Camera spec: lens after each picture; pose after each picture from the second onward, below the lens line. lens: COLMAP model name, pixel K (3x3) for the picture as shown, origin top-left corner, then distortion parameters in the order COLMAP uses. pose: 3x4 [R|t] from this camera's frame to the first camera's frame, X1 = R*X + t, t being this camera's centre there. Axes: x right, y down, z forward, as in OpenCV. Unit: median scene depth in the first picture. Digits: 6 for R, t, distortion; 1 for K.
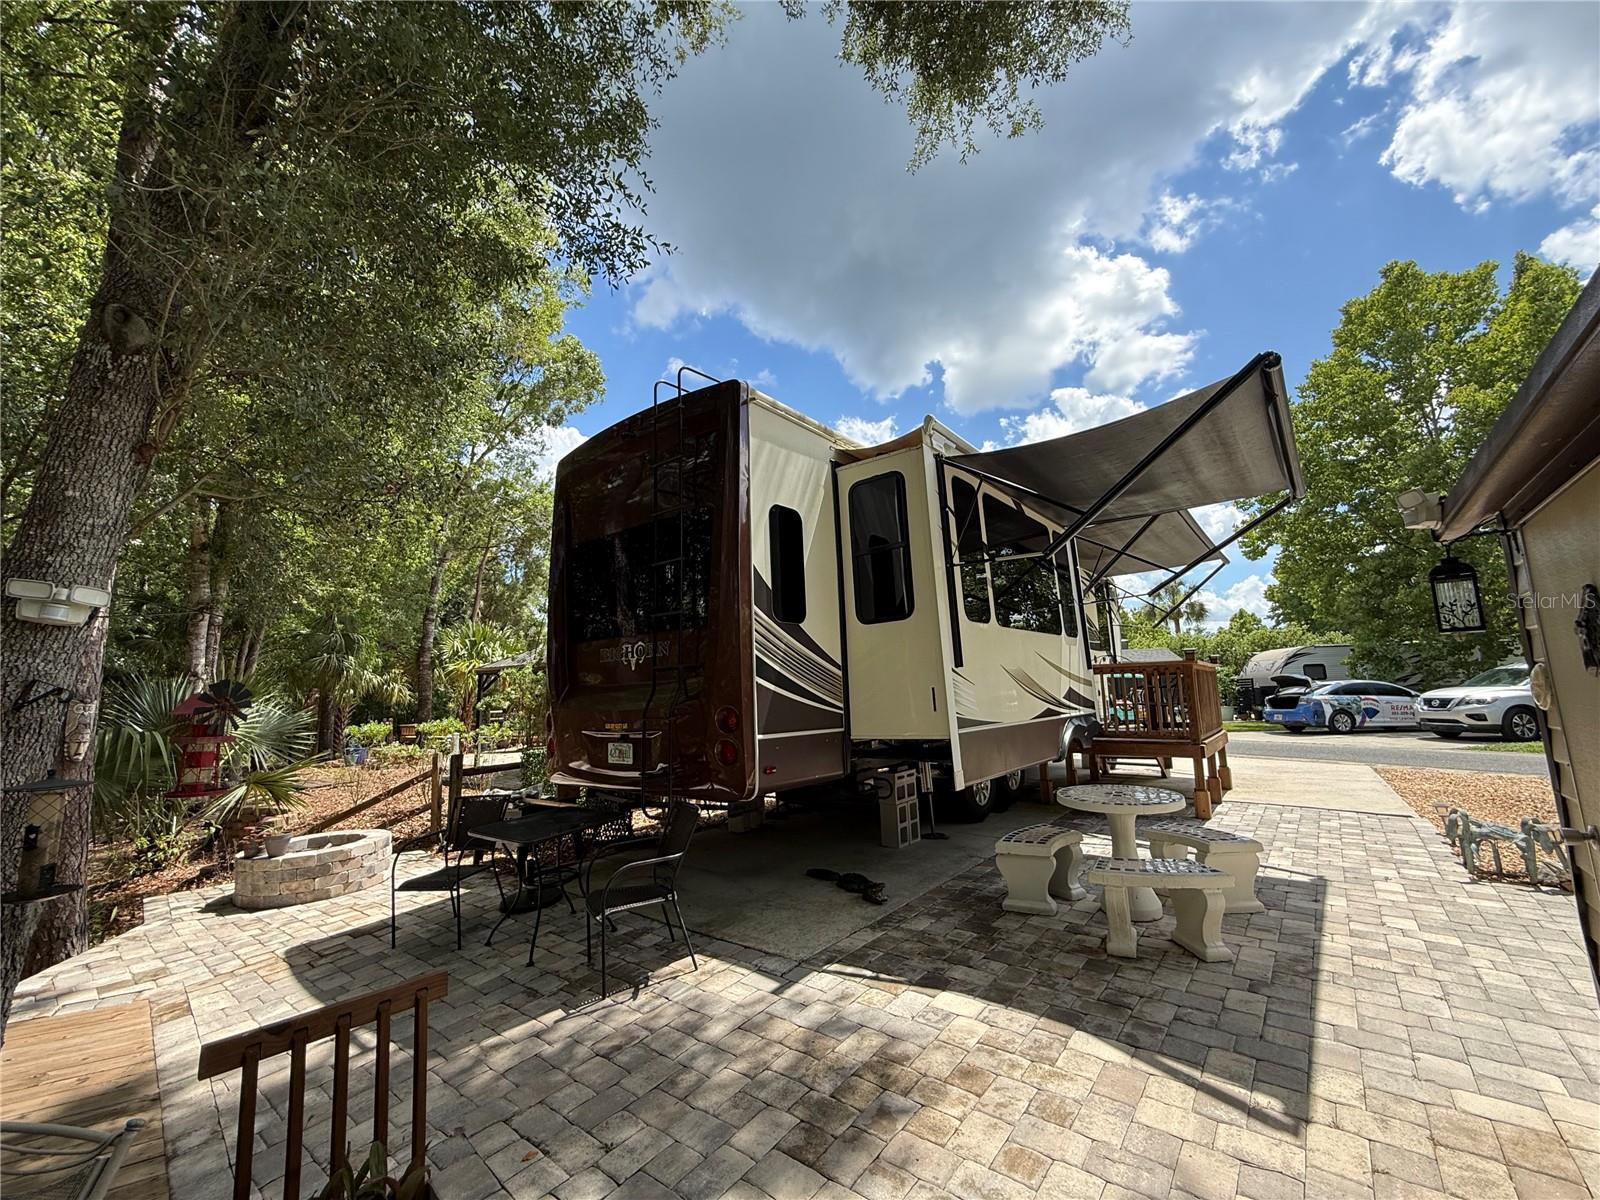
lens RADIAL K [[644.4, 0, 798.5], [0, 644.4, 601.1], [0, 0, 1]] dist [0.000918, -0.000164]
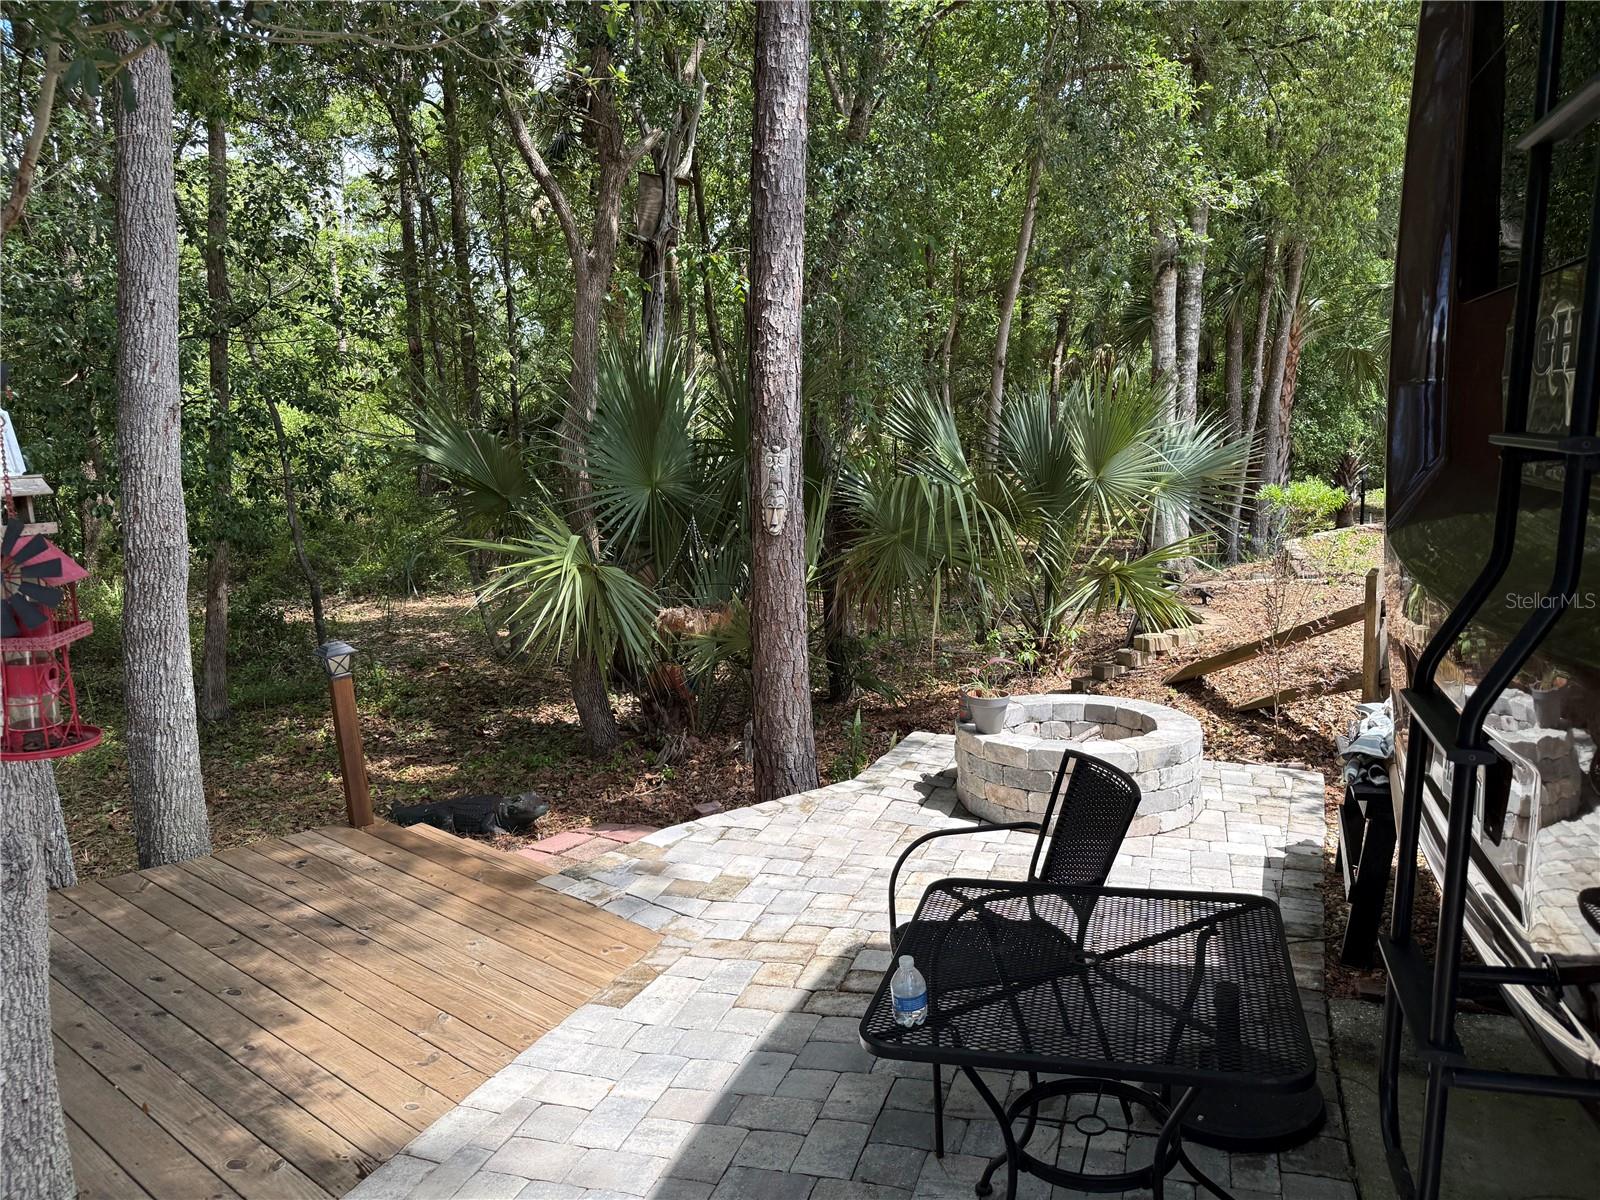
lens RADIAL K [[1108.1, 0, 825.5], [0, 1108.1, 612.9], [0, 0, 1]] dist [0.089560, -0.190142]
pose [[0.376848, 0.185481, -0.907514, 0.003094], [0.132980, 0.958763, 0.251176, 0.030795], [0.916680, -0.215336, 0.336643, 0.547221]]
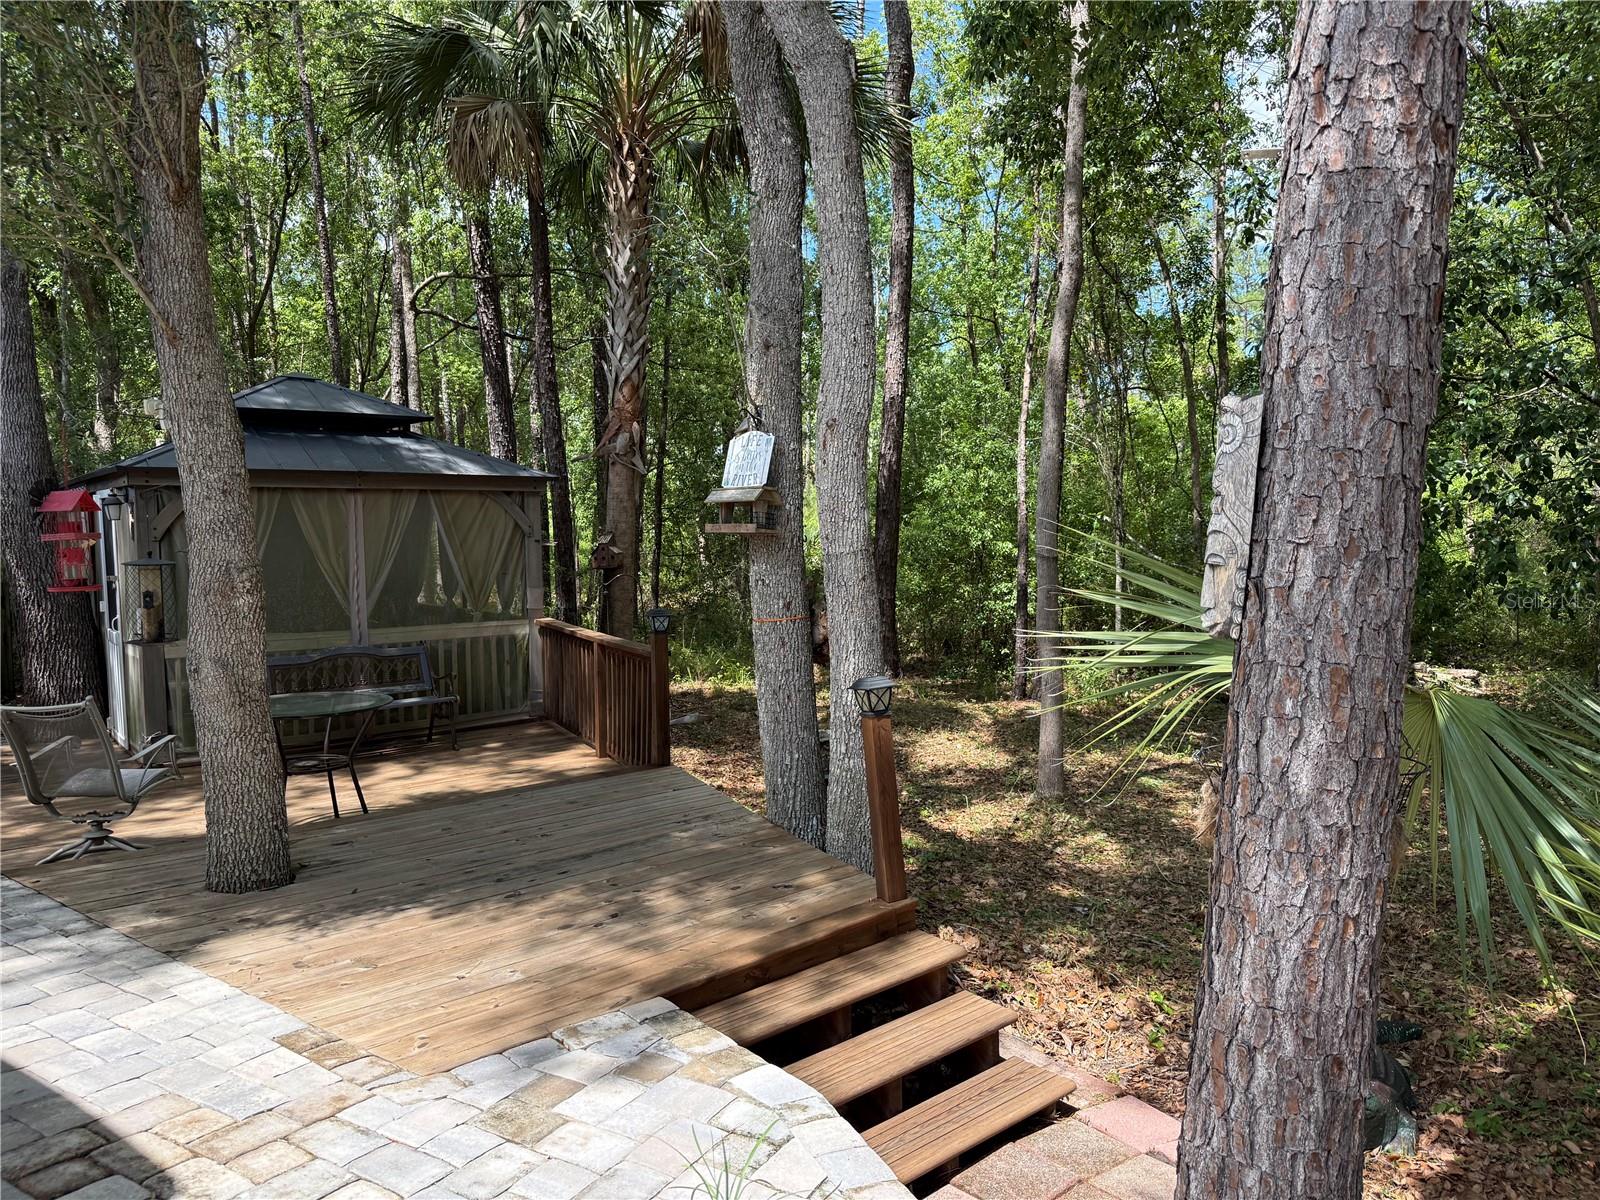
lens RADIAL K [[1119.7, 0, 793.5], [0, 1119.7, 599.9], [0, 0, 1]] dist [0.130885, -0.203524]
pose [[-0.989276, 0.055190, -0.135232, -0.773673], [0.065497, 0.995180, -0.072989, 0.221663], [0.130552, -0.081064, -0.988122, 1.247260]]
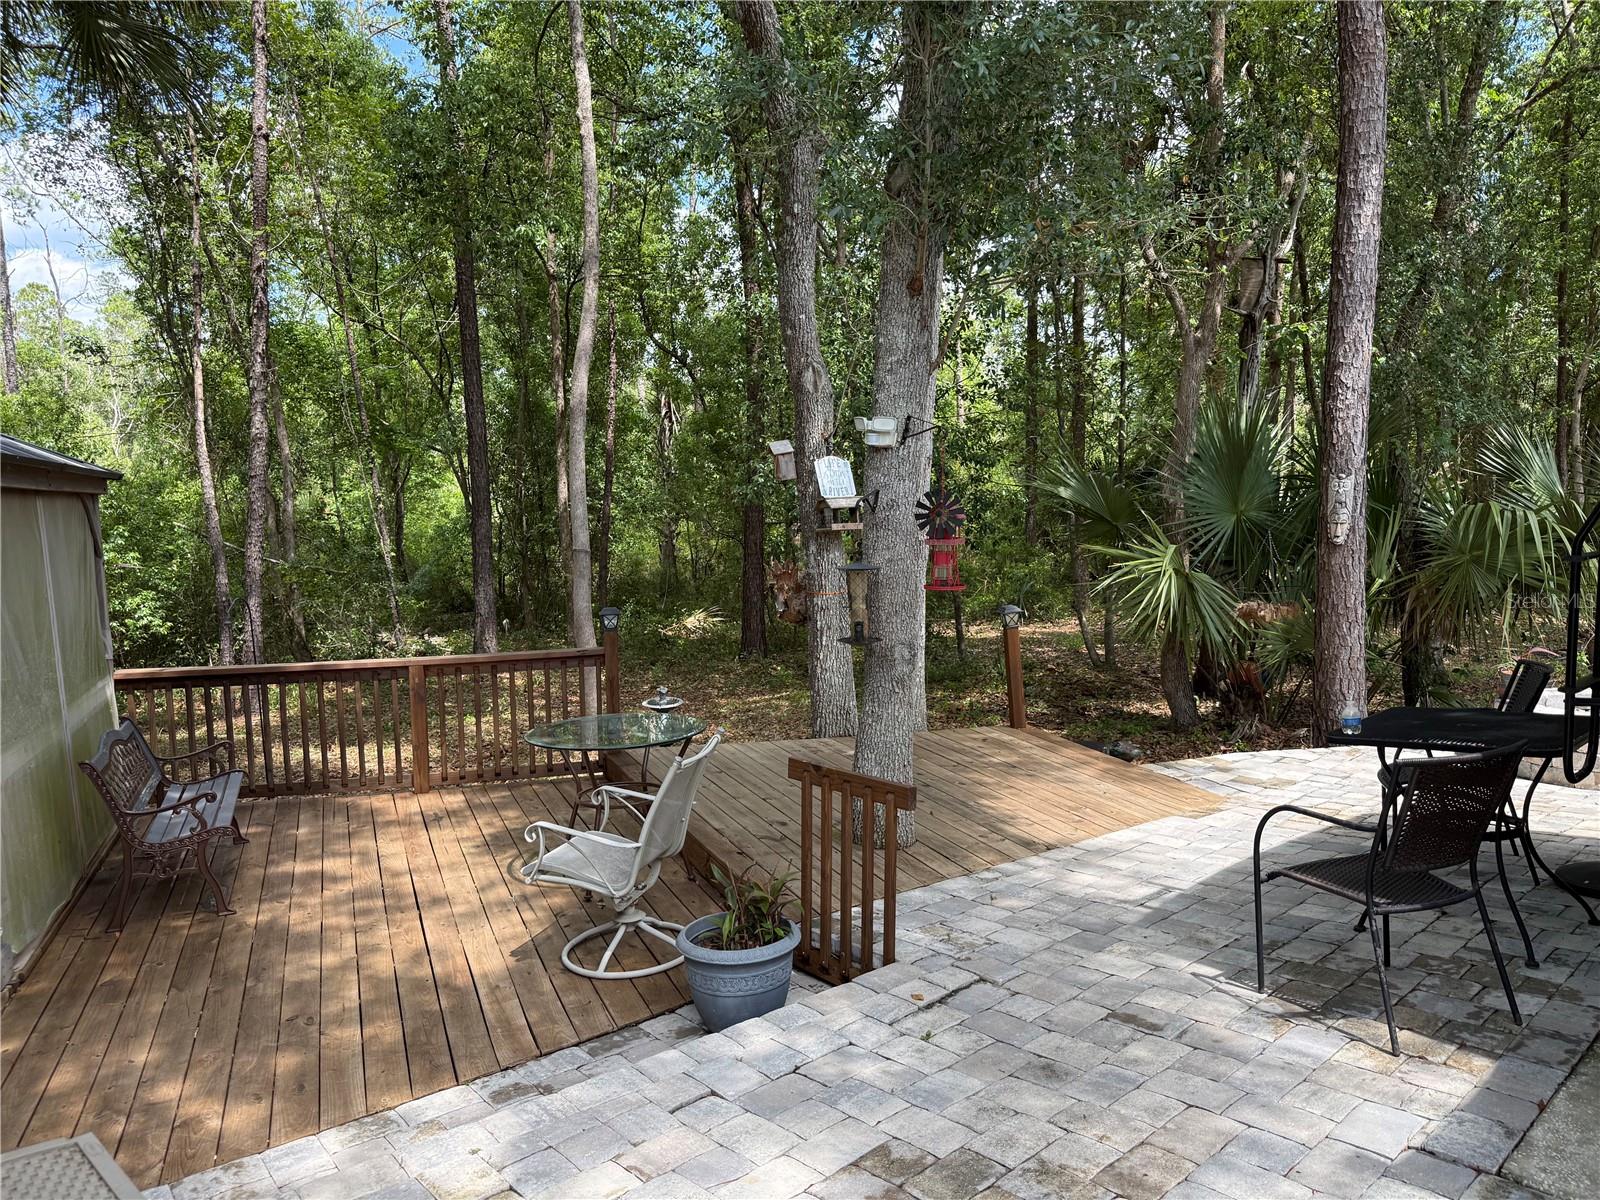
lens RADIAL K [[1124.6, 0, 805.1], [0, 1124.6, 600.2], [0, 0, 1]] dist [0.130001, -0.198964]
pose [[-0.134246, 0.130280, -0.982347, 0.452917], [0.174694, 0.978906, 0.105950, 0.026640], [0.975428, -0.157387, -0.154173, 0.453161]]
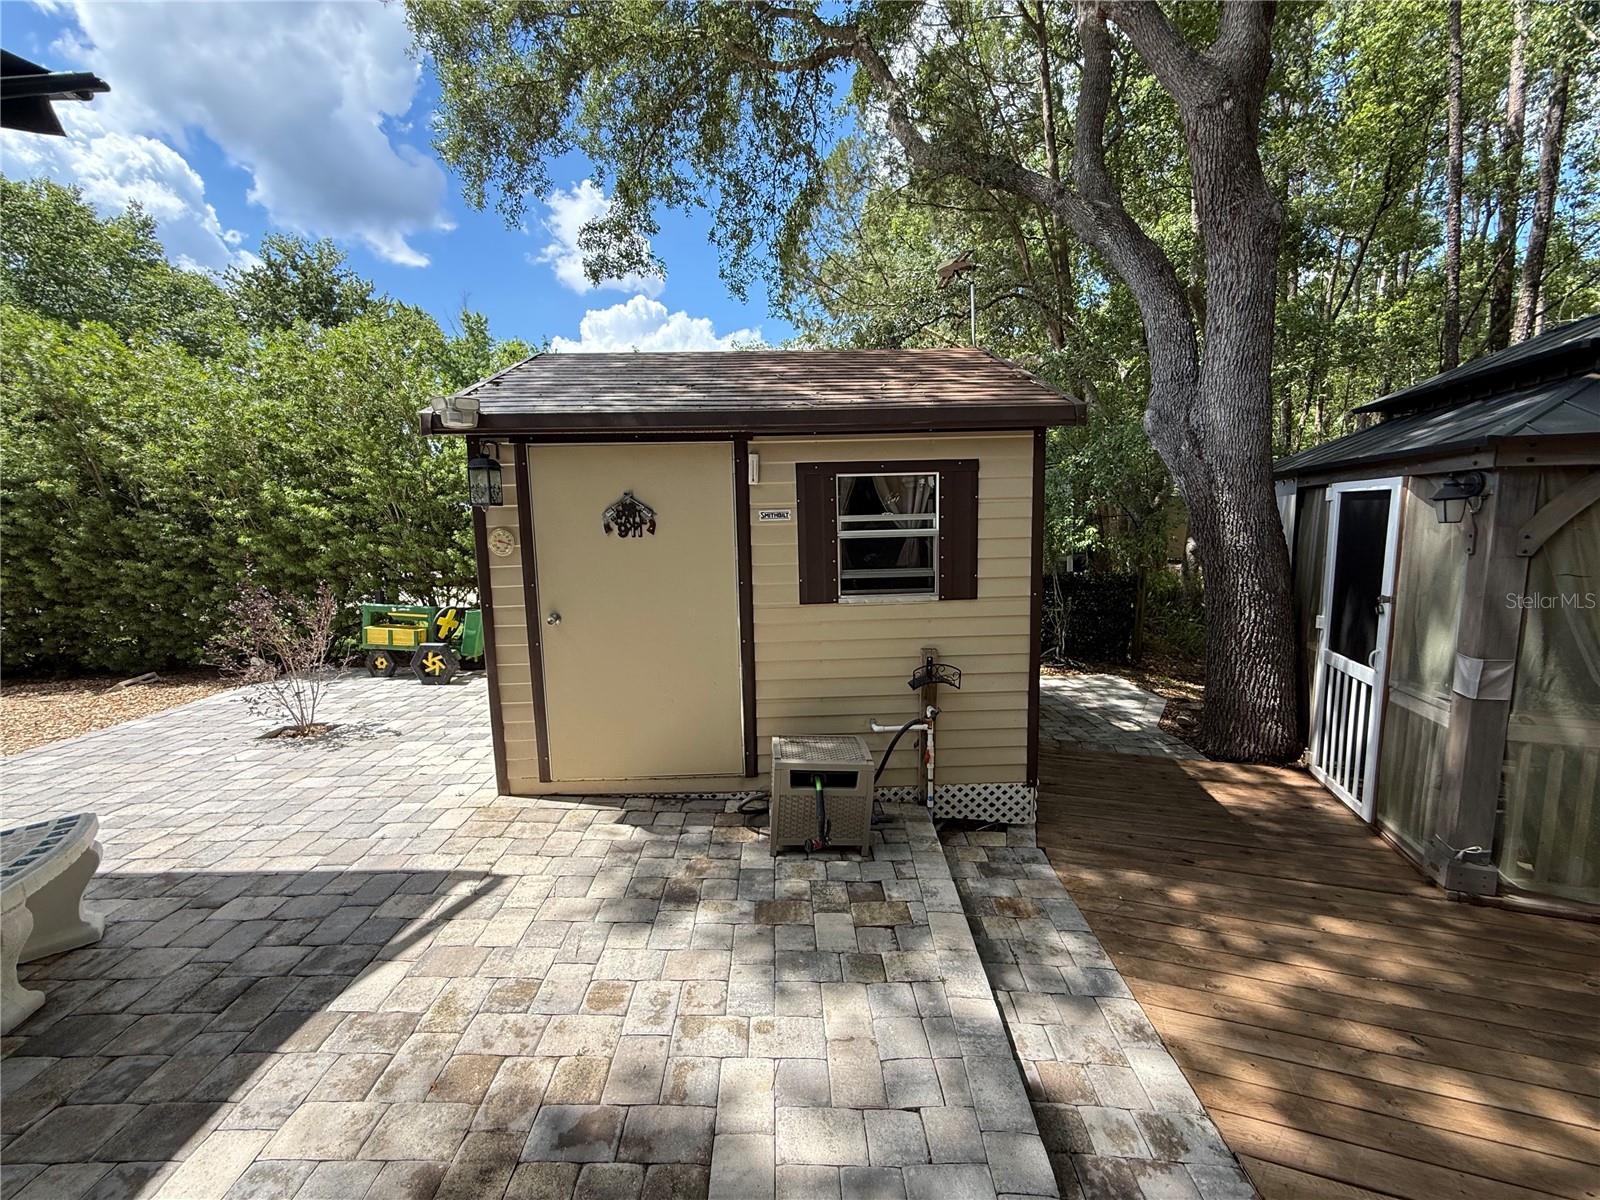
lens RADIAL K [[644.4, 0, 798.5], [0, 644.4, 601.1], [0, 0, 1]] dist [0.000918, -0.000164]
pose [[-0.660509, -0.055369, 0.748773, -0.215847], [-0.076979, 0.997016, 0.005821, 0.075079], [-0.746861, -0.053795, -0.662801, 0.533079]]
